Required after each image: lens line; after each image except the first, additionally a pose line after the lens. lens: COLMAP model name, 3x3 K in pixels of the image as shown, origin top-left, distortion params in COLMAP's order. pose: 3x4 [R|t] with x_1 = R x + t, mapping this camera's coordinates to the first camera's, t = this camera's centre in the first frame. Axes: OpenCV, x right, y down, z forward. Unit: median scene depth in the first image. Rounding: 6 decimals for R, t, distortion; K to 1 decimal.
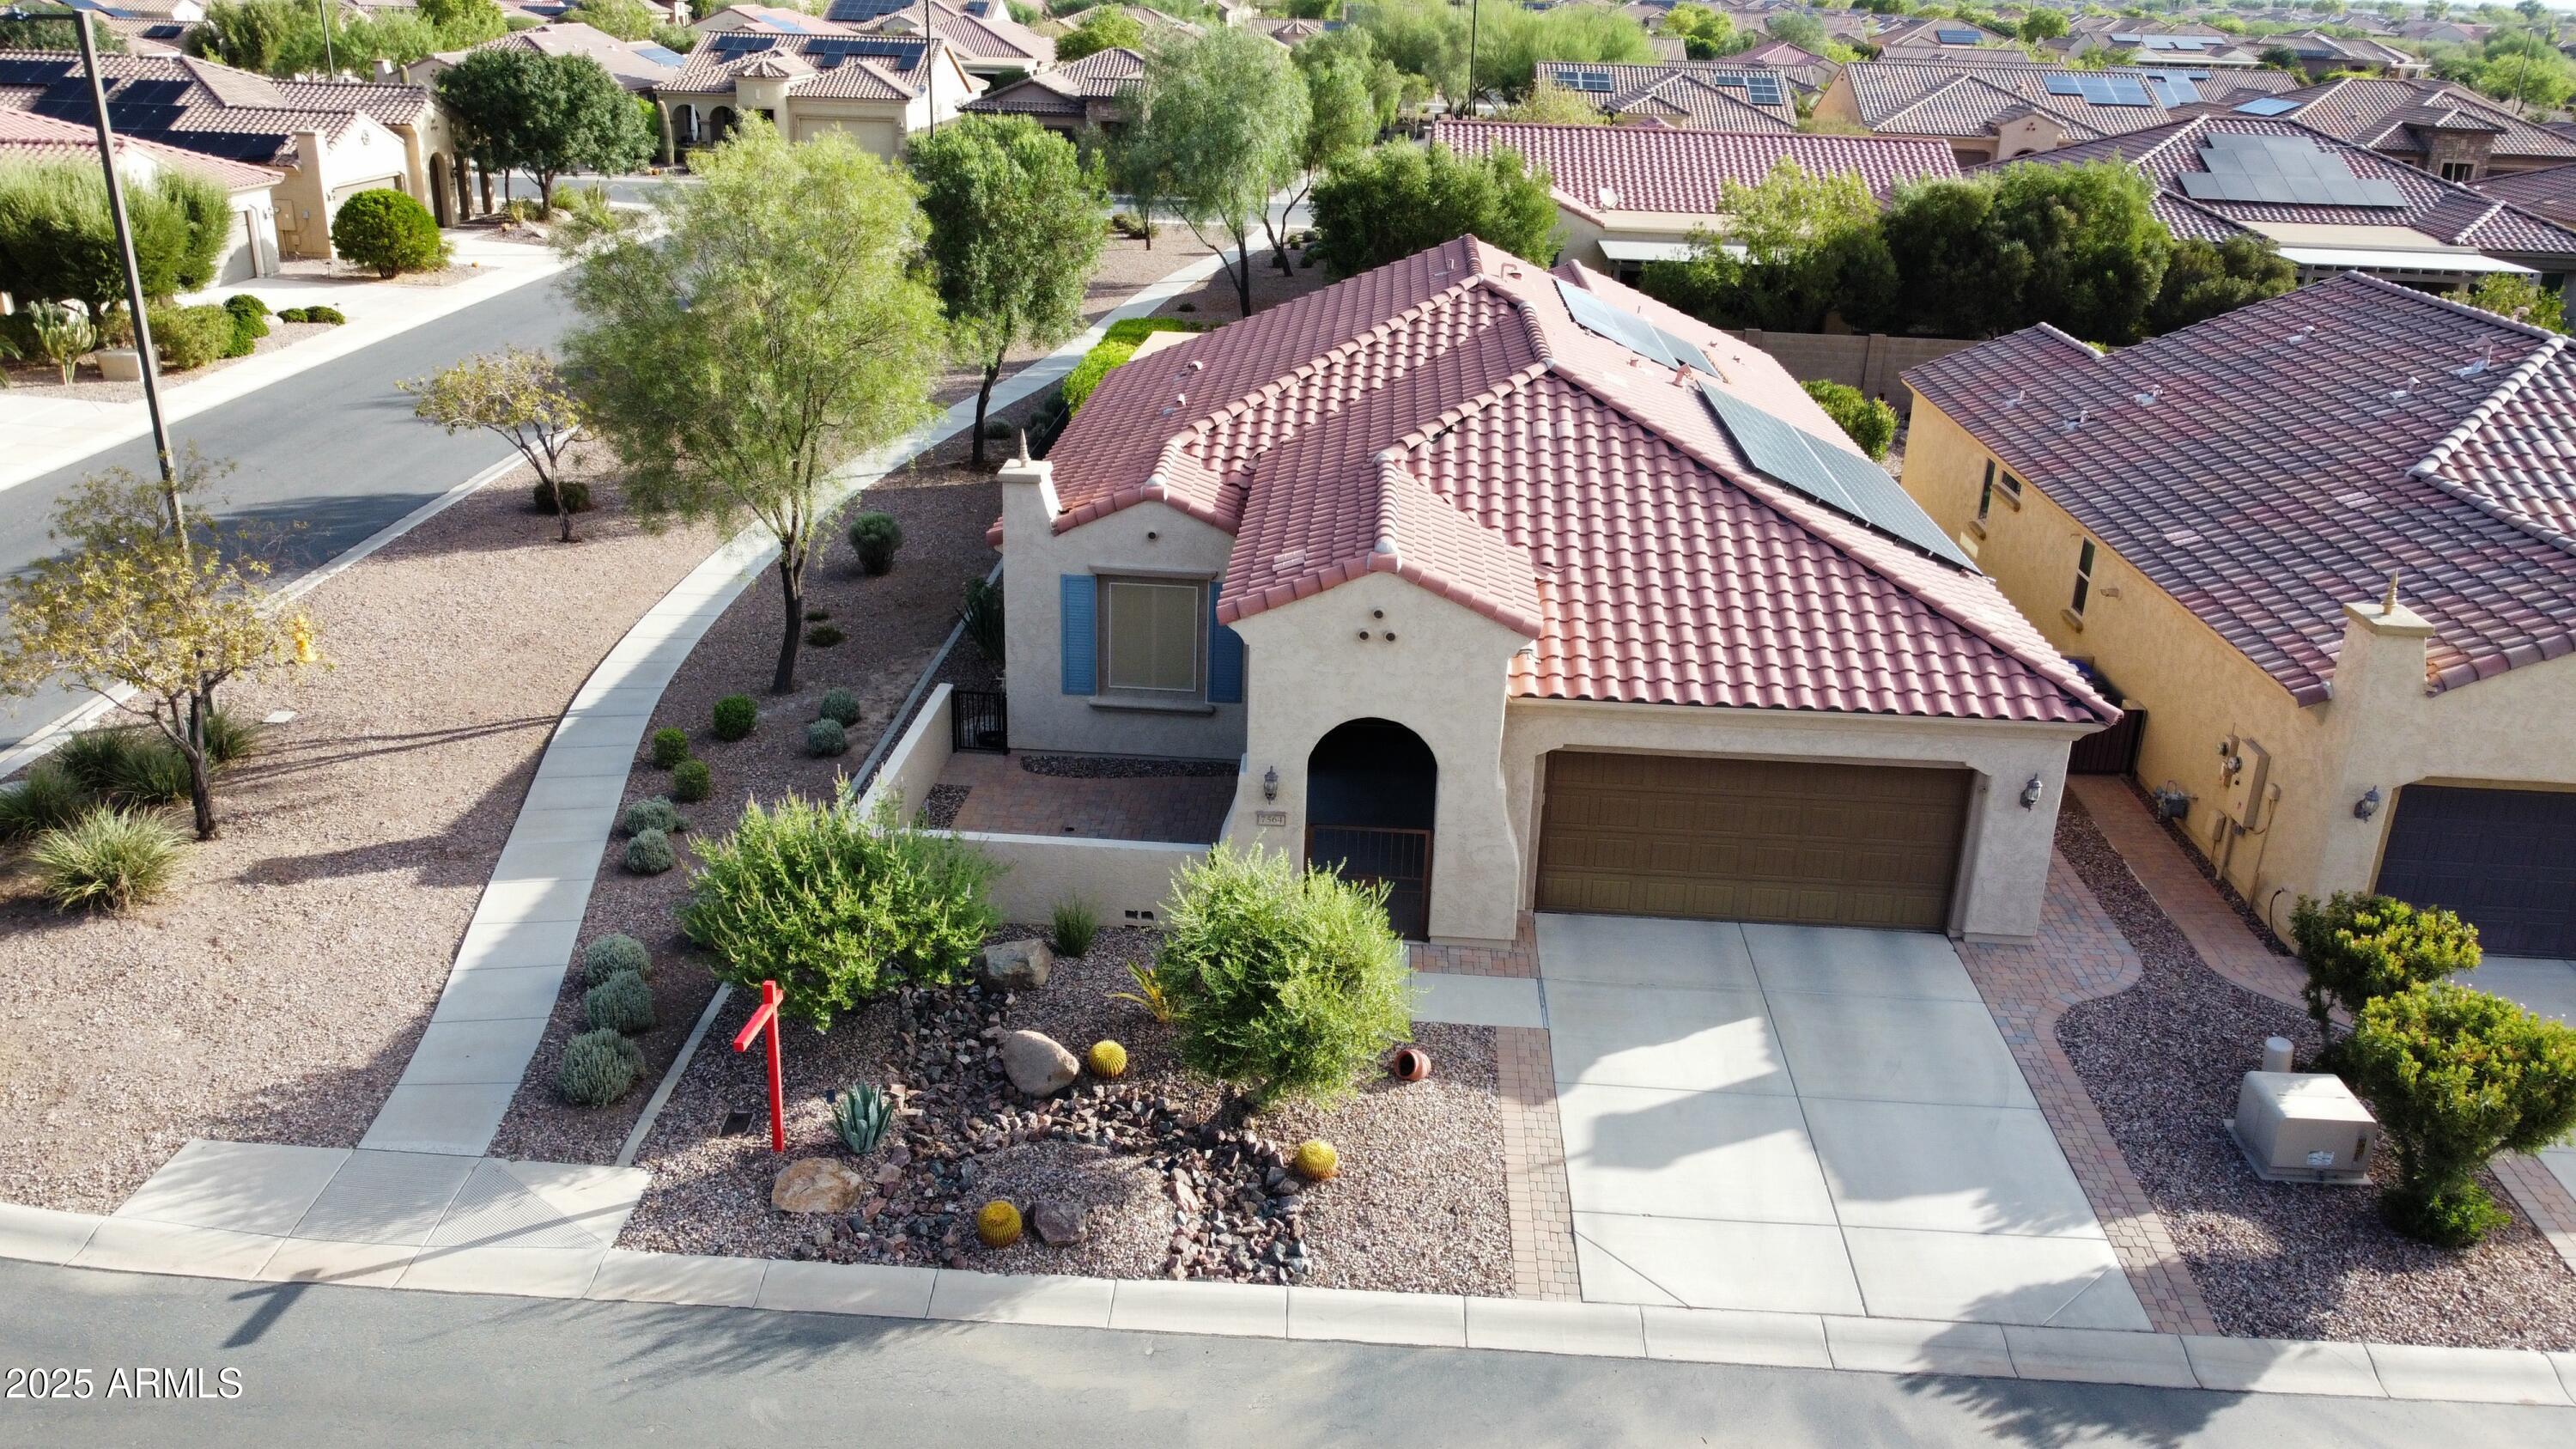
lens RADIAL K [[1942.2, 0, 1287.0], [0, 1942.2, 728.7], [0, 0, 1]] dist [-0.000636, -0.003471]
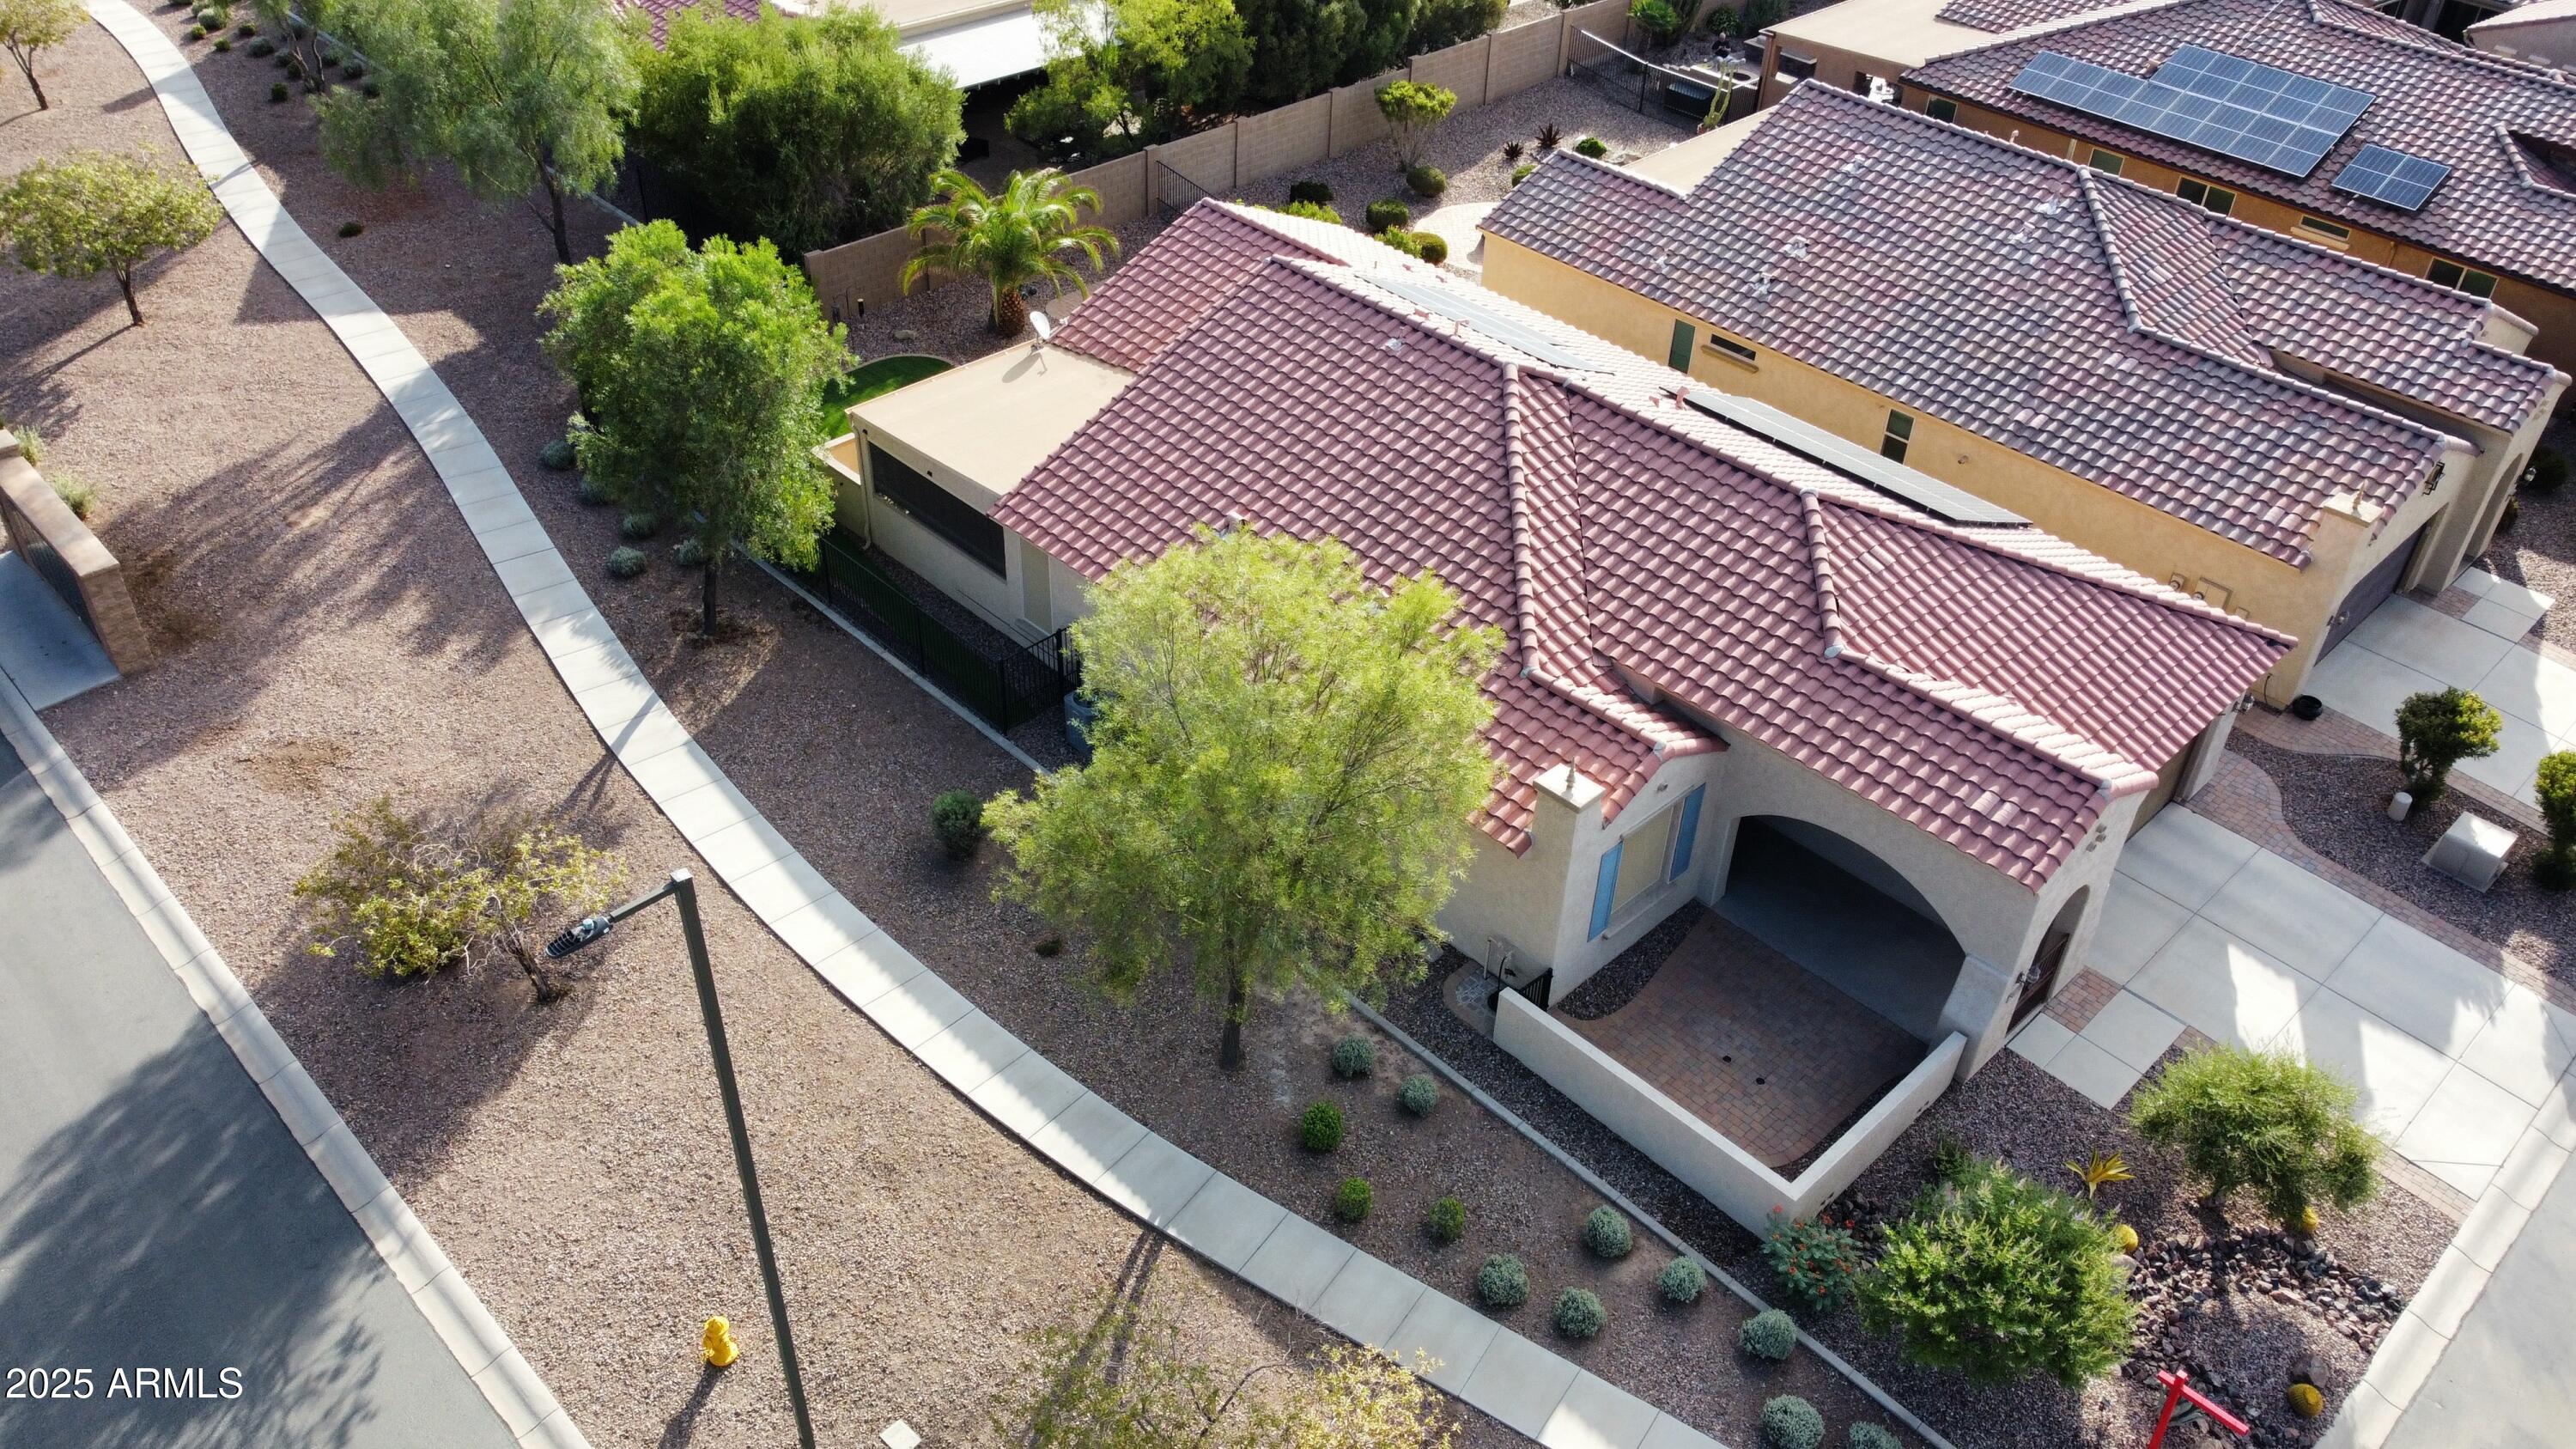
lens RADIAL K [[1992.0, 0, 1275.6], [0, 1992.0, 693.0], [0, 0, 1]] dist [-0.002530, -0.004732]
pose [[0.676895, -0.444126, 0.586997, -1.008488], [0.255861, 0.889702, 0.378108, -0.742824], [-0.690180, -0.105750, 0.715869, 0.434843]]
